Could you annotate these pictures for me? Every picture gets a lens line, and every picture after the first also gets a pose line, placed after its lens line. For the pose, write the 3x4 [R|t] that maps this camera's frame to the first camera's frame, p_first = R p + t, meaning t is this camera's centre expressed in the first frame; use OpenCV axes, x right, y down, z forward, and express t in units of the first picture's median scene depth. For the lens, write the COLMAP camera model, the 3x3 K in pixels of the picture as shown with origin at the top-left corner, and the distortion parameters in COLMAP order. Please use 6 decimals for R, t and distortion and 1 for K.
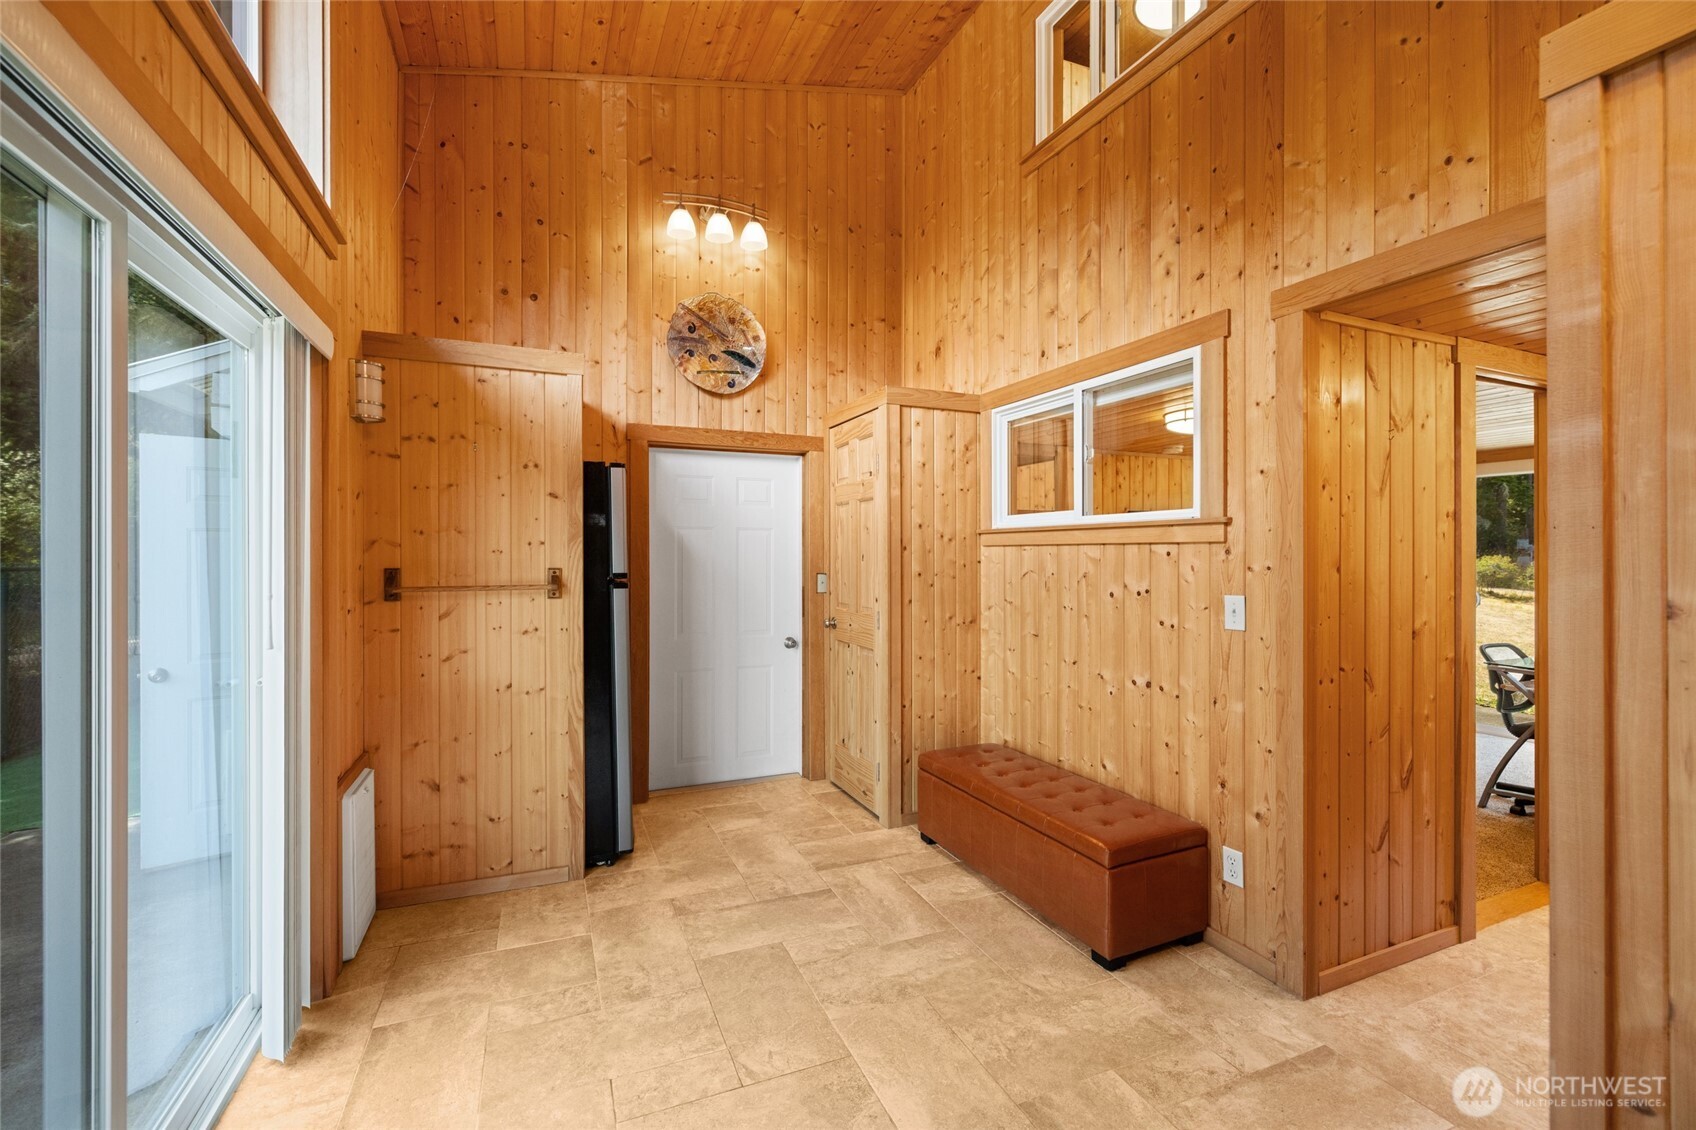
lens RADIAL K [[709.1, 0, 831.8], [0, 709.1, 557.0], [0, 0, 1]] dist [0.000389, -0.000197]
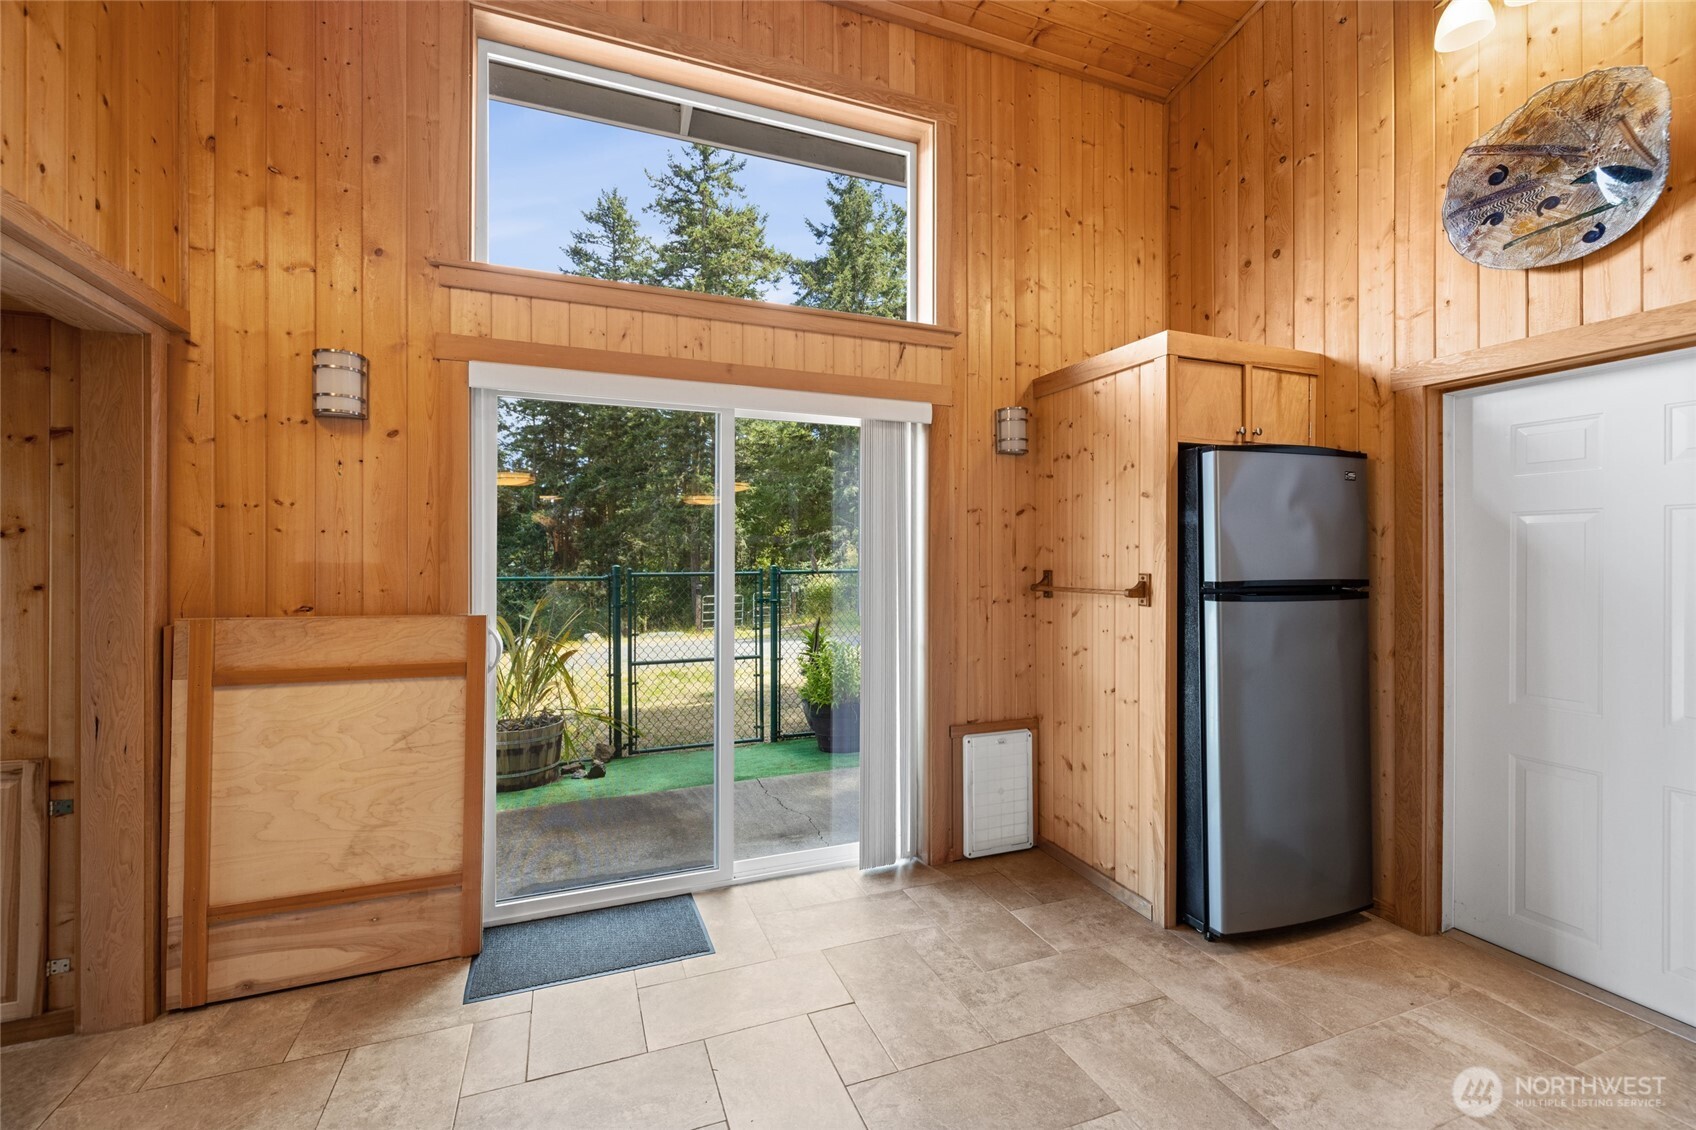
lens RADIAL K [[709.1, 0, 831.8], [0, 709.1, 557.0], [0, 0, 1]] dist [0.000389, -0.000197]
pose [[-0.029424, -0.000656, -0.999567, 0.529703], [-0.003617, 0.999993, -0.000549, -0.003947], [0.999560, 0.003600, -0.029426, 0.602960]]
